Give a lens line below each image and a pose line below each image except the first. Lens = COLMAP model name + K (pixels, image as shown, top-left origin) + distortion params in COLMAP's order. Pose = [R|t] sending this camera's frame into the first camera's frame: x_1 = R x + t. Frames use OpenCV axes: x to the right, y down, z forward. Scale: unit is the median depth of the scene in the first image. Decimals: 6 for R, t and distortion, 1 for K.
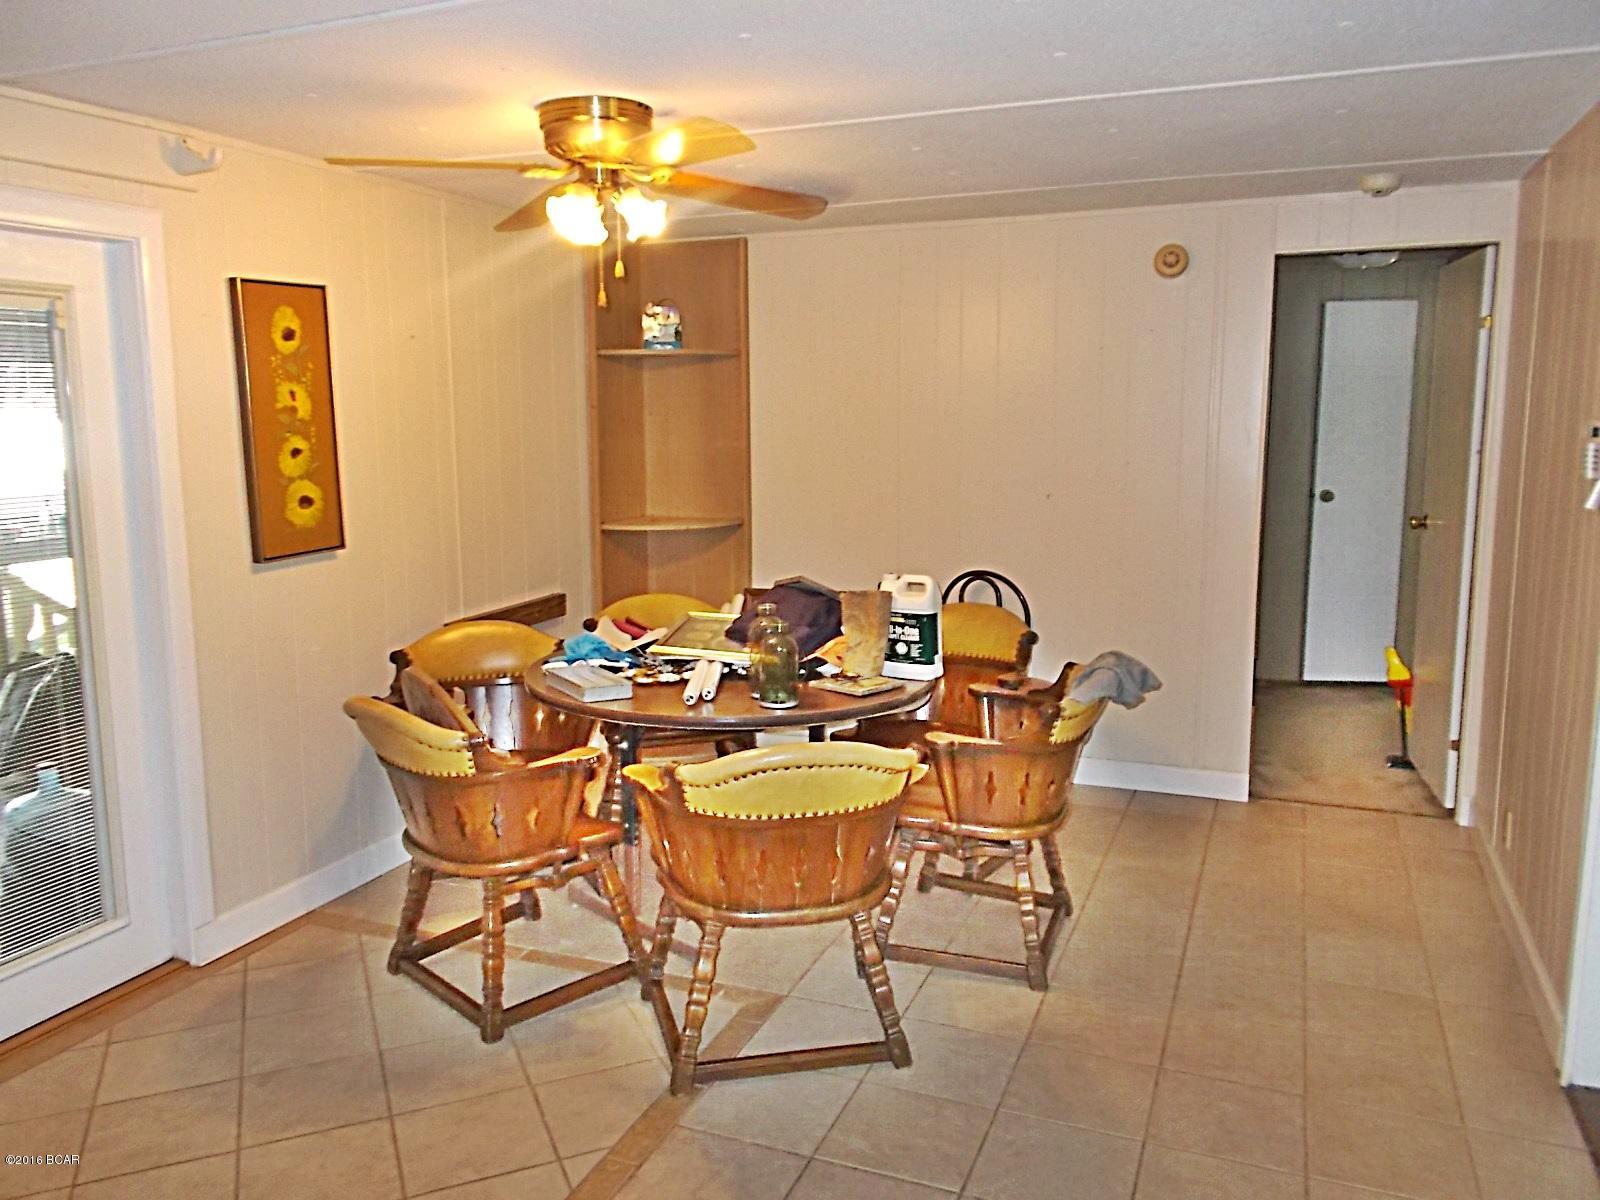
lens RADIAL K [[1236.2, 0, 794.9], [0, 1236.2, 598.7], [0, 0, 1]] dist [0.007027, -0.001856]
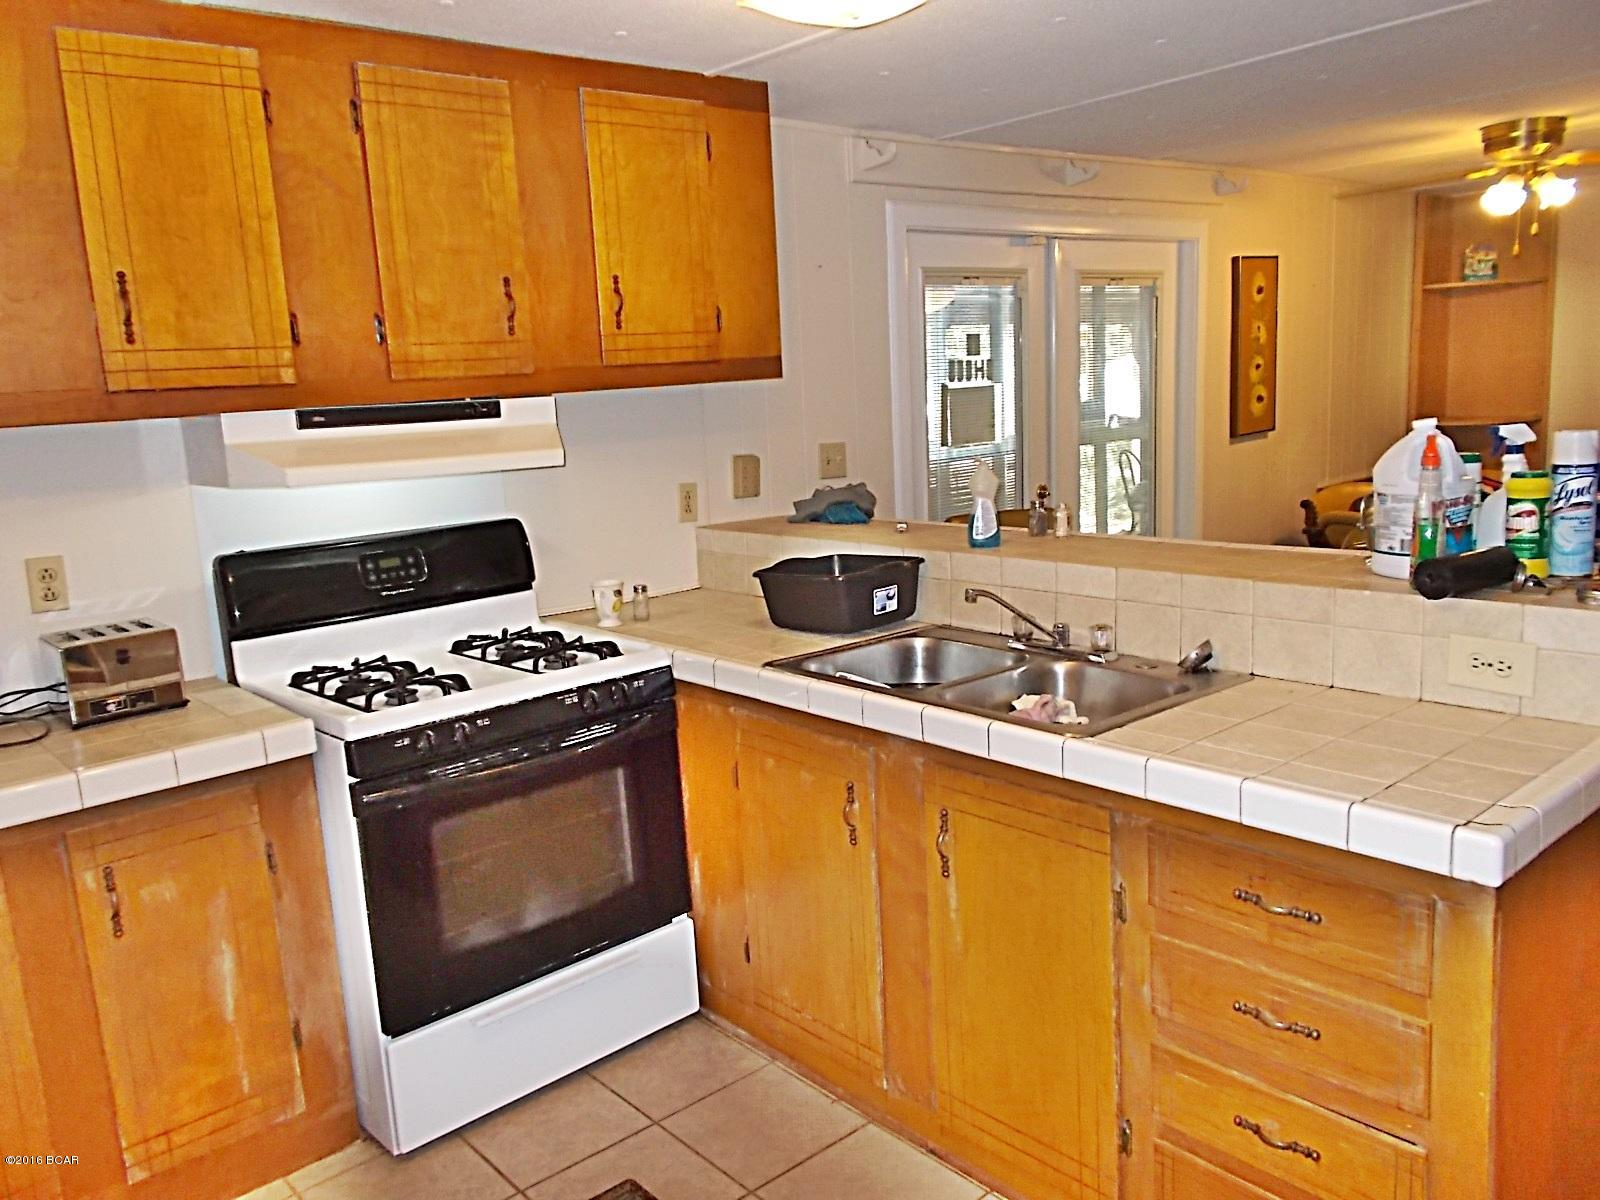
lens RADIAL K [[1236.2, 0, 806.7], [0, 1236.2, 597.8], [0, 0, 1]] dist [0.007027, -0.001856]
pose [[0.889426, 0.040422, -0.455289, -0.189706], [-0.021791, 0.998699, 0.046099, 0.112254], [0.456560, -0.031080, 0.889150, -0.646769]]
